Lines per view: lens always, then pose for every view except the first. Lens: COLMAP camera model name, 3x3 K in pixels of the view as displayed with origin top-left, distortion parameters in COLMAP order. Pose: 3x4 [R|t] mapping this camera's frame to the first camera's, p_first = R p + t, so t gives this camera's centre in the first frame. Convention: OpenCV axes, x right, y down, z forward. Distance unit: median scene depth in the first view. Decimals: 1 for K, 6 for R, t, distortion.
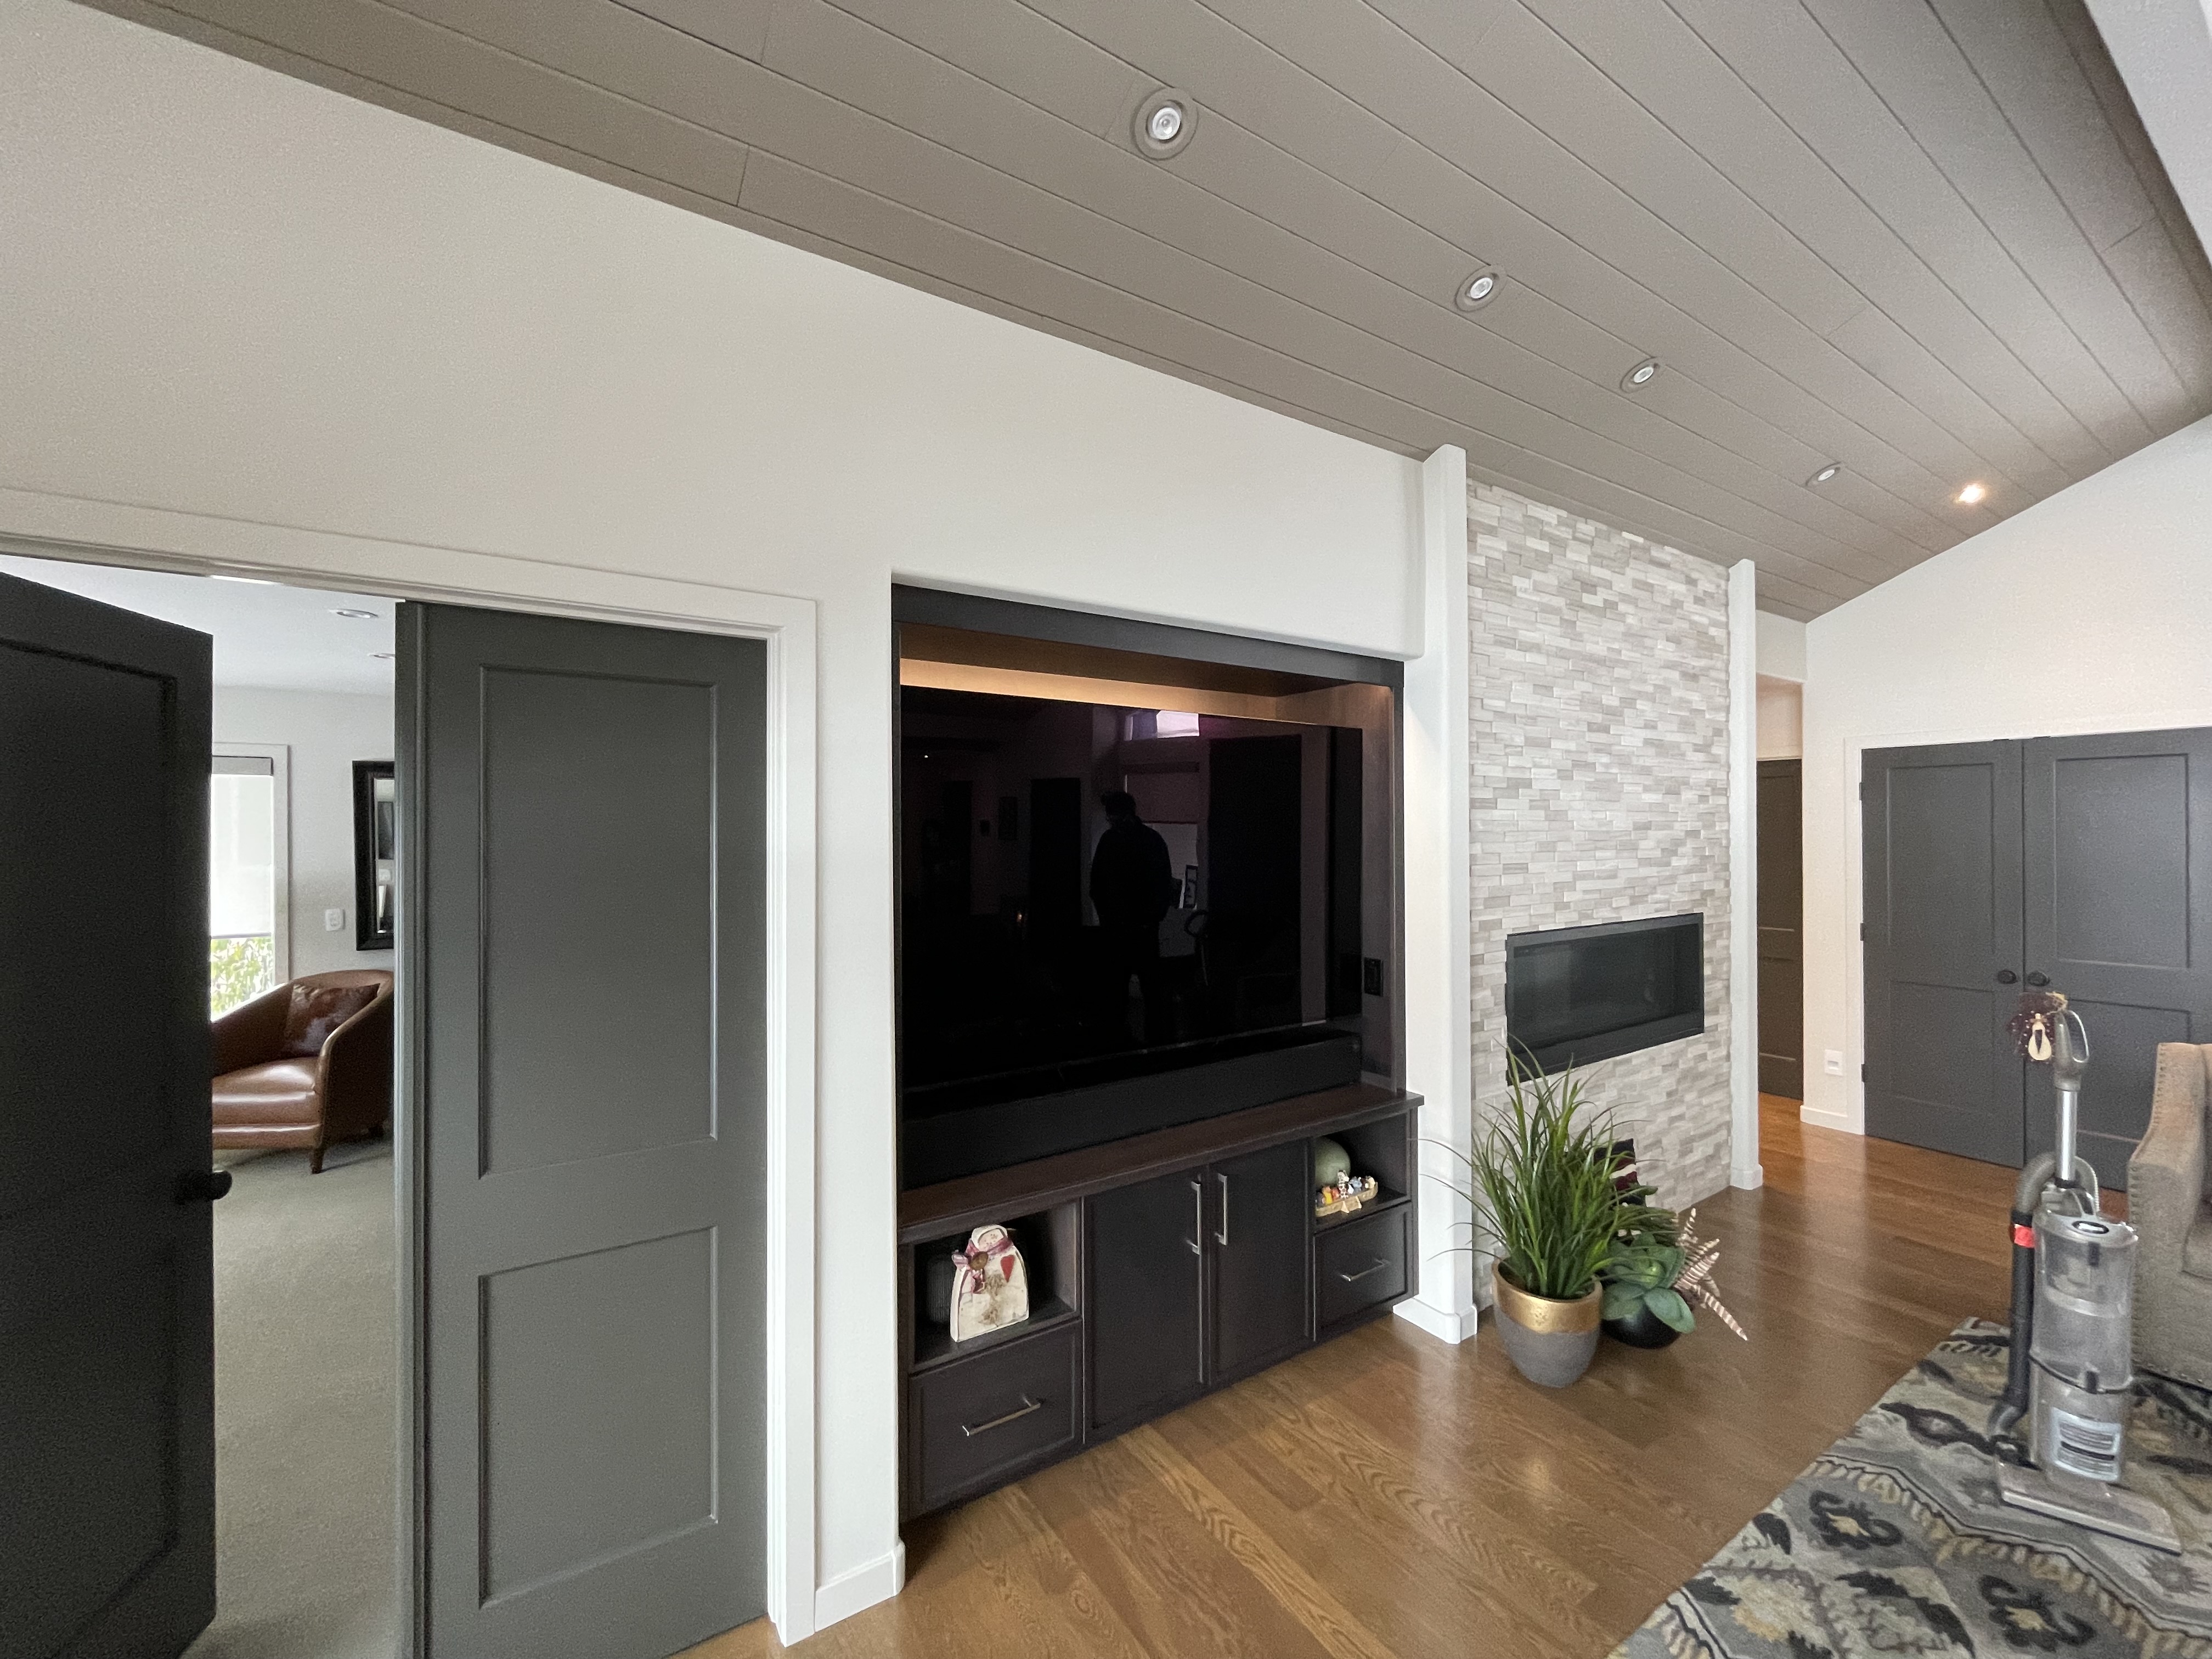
lens RADIAL K [[891.7, 0, 1076.6], [0, 891.7, 830.0], [0, 0, 1]] dist [-0.002324, -0.000226]
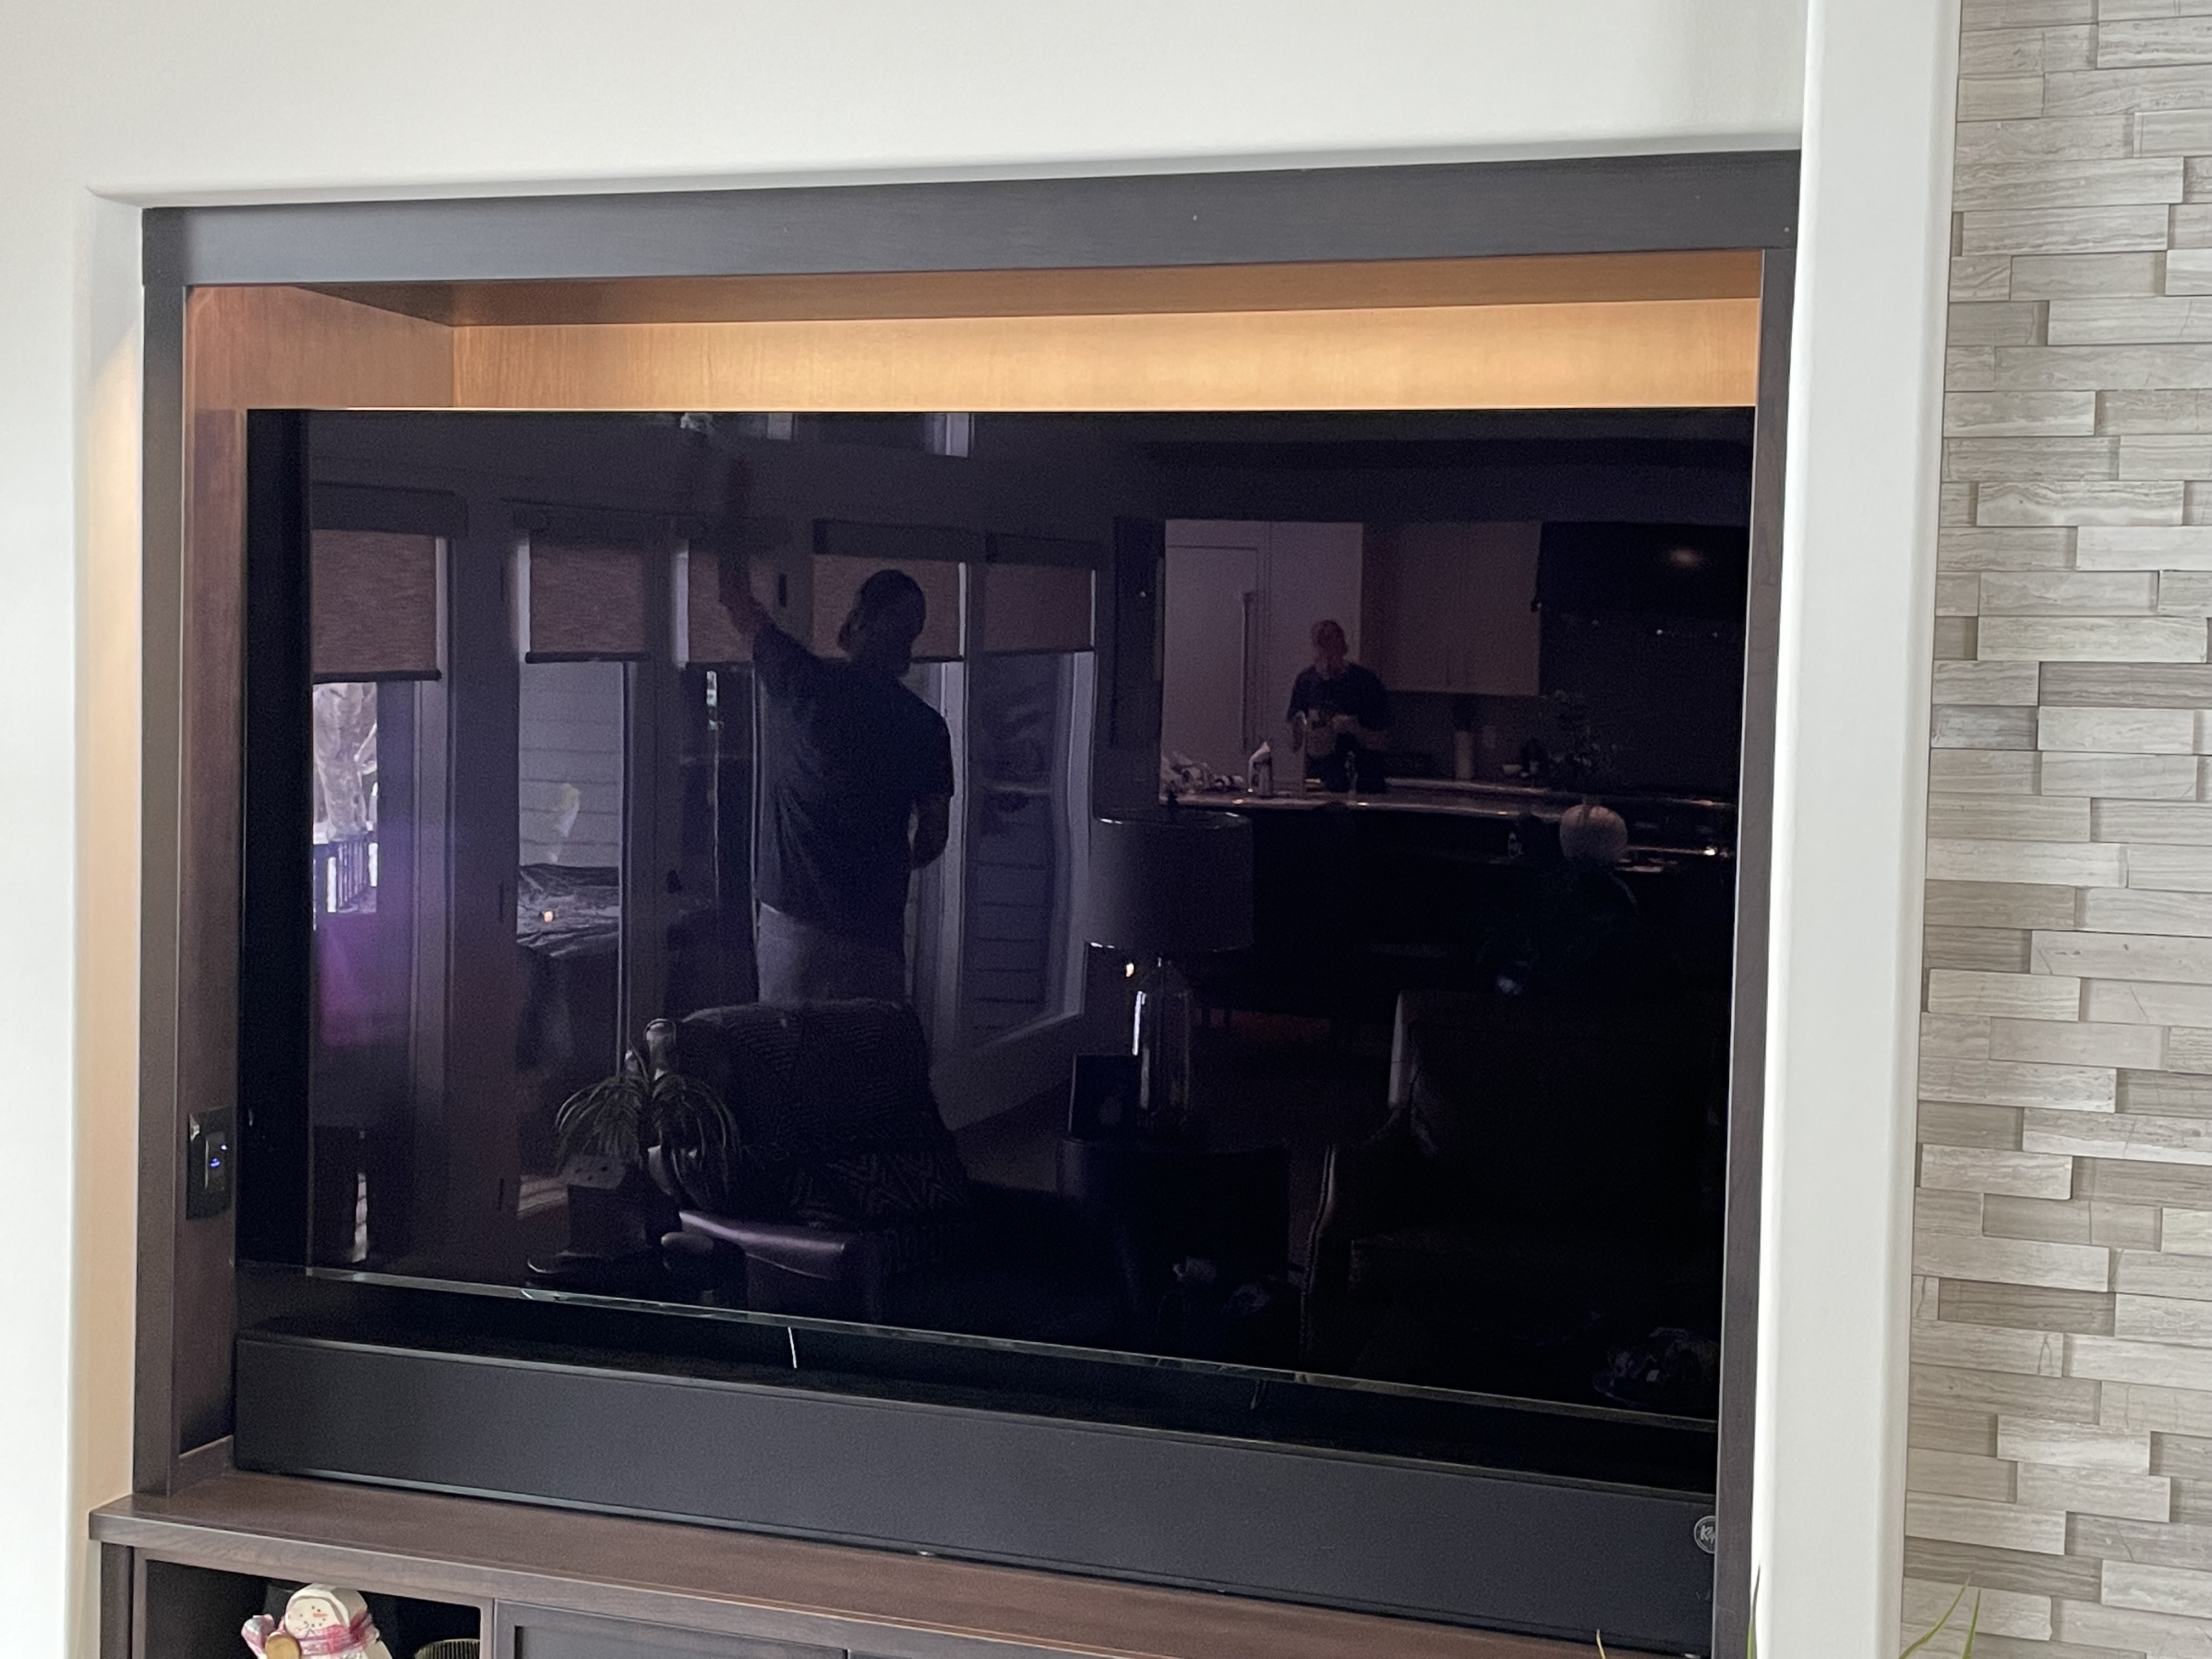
lens RADIAL K [[2655.4, 0, 1057.0], [0, 2655.4, 826.5], [0, 0, 1]] dist [0.030347, 0.055644]
pose [[0.632369, 0.059576, -0.772373, 0.829389], [-0.028878, 0.998158, 0.053348, -0.021176], [0.774129, -0.011431, 0.632925, 0.302704]]
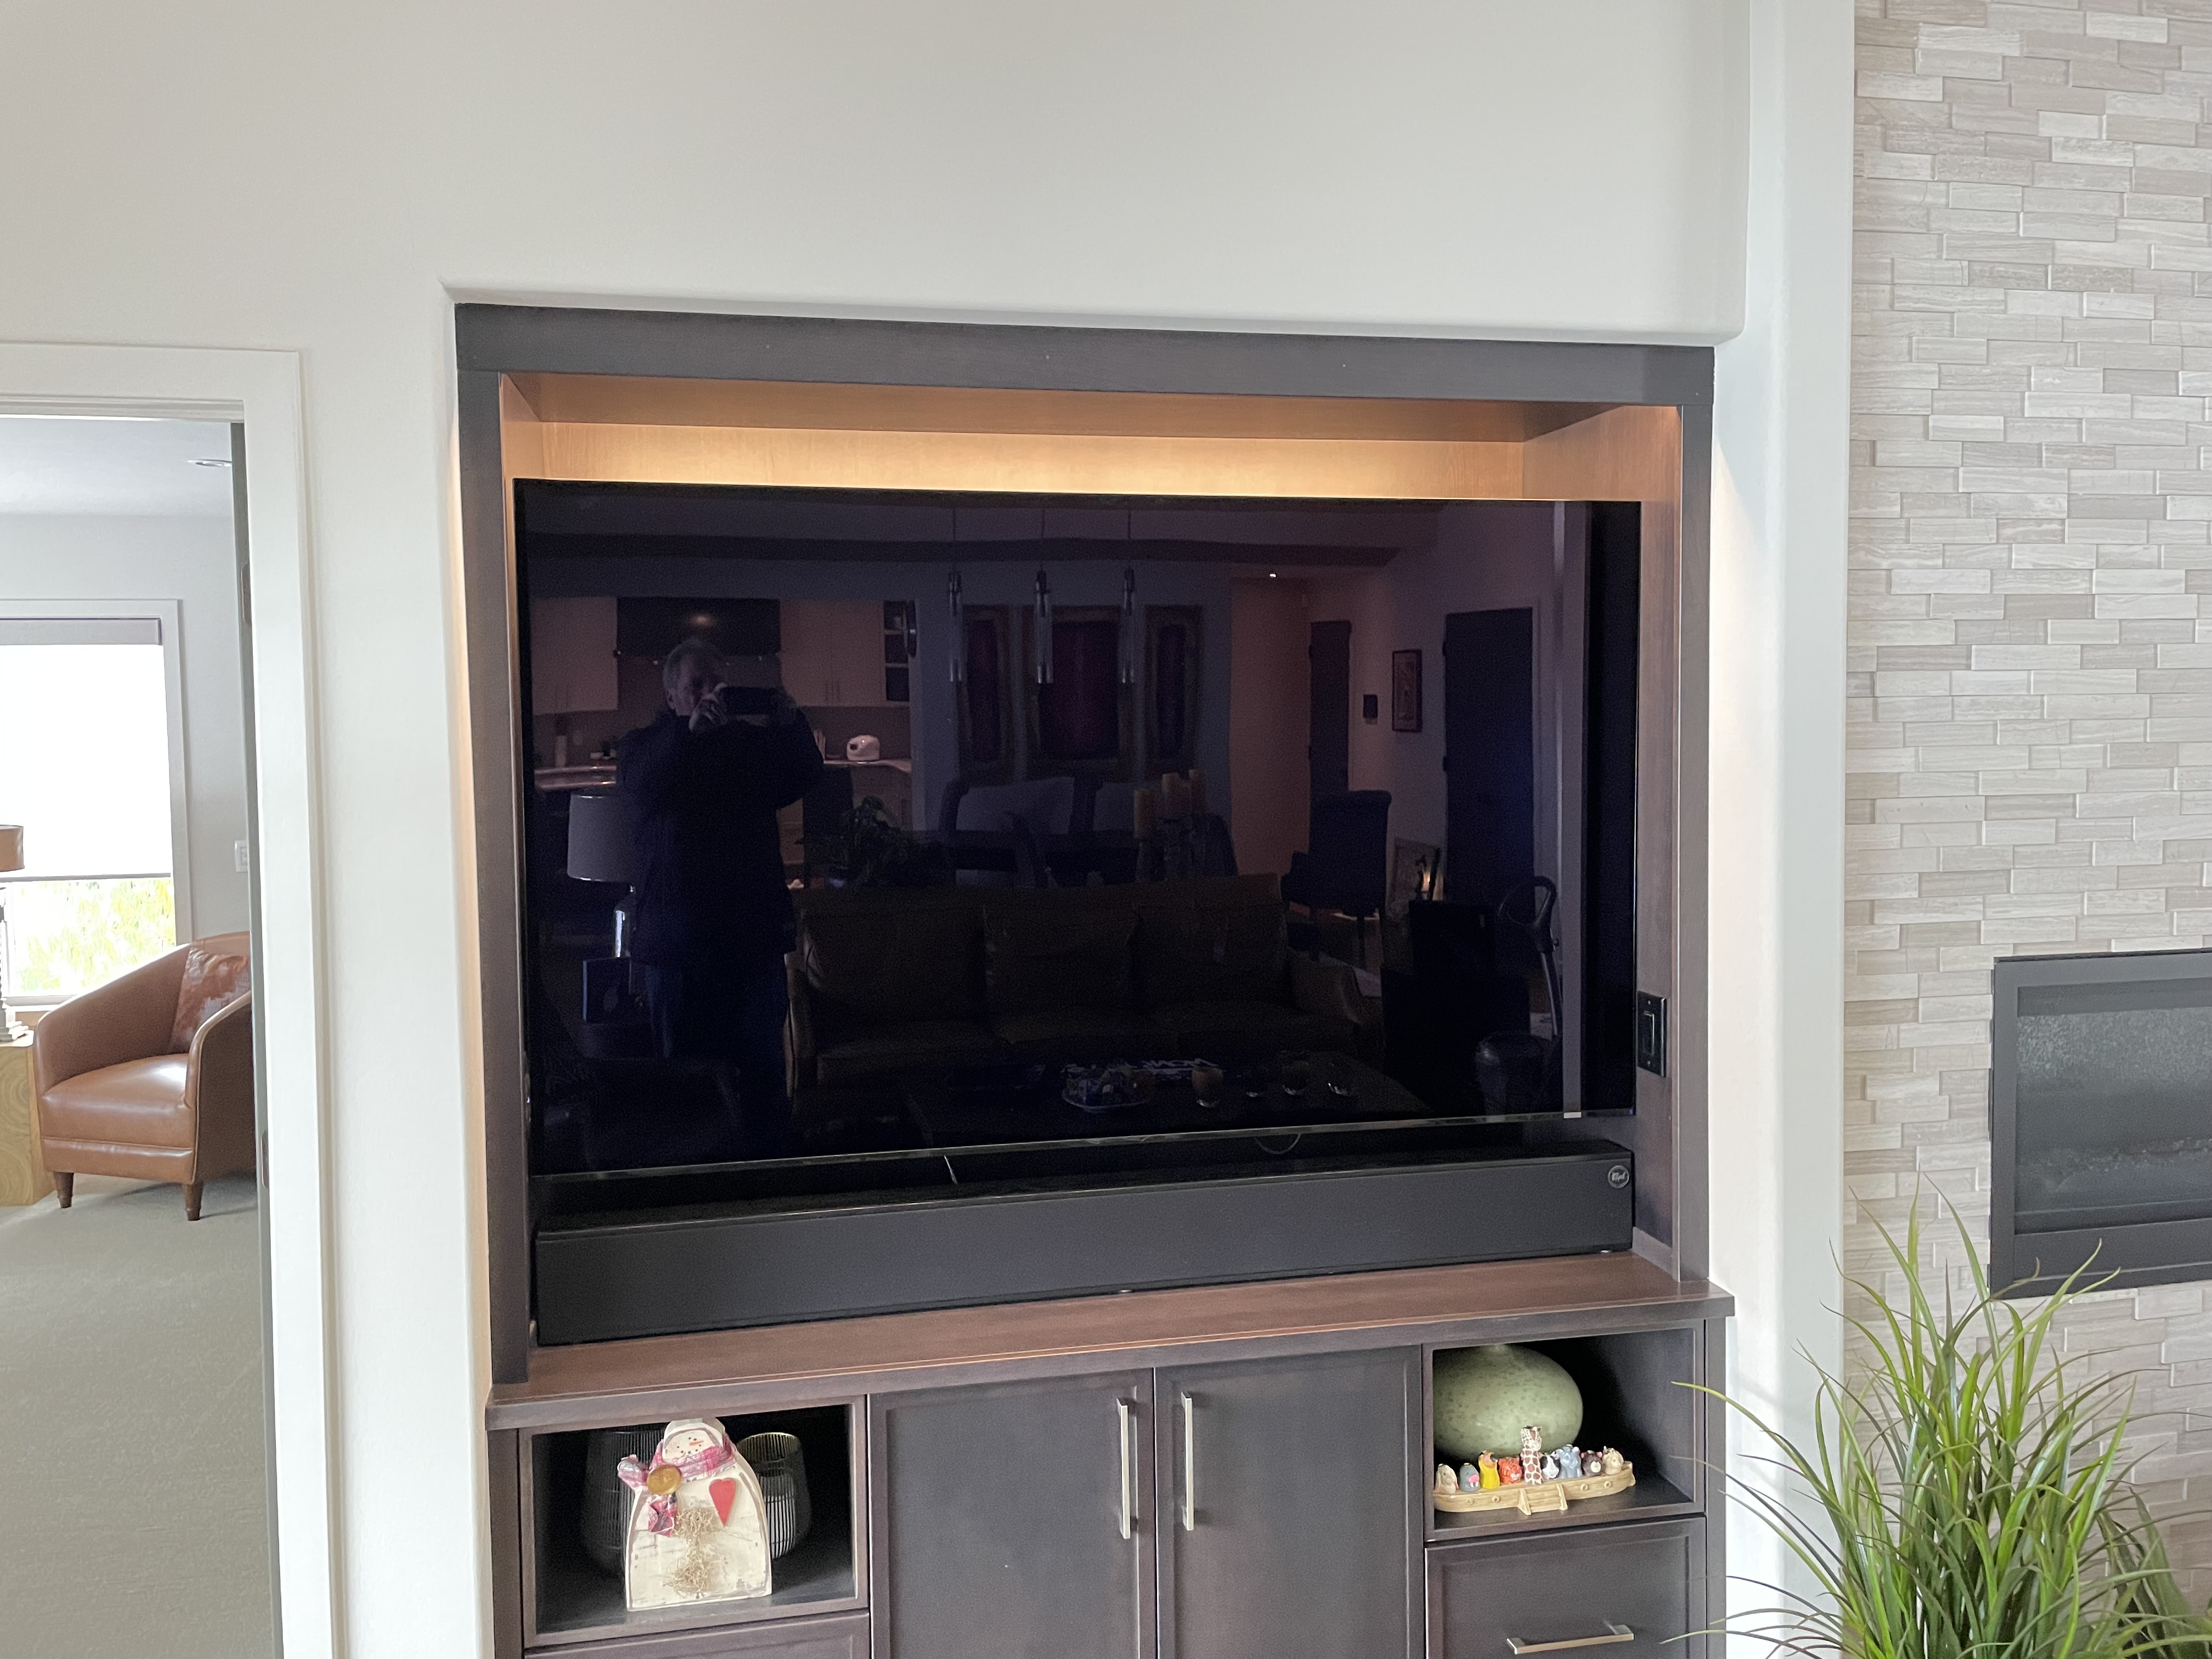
lens RADIAL K [[1639.9, 0, 1105.6], [0, 1639.9, 804.3], [0, 0, 1]] dist [0.087389, -0.105316]
pose [[0.931011, 0.012409, -0.364780, 0.378639], [0.009201, 0.998306, 0.057443, -0.008422], [0.364875, -0.056836, 0.929320, 0.089049]]
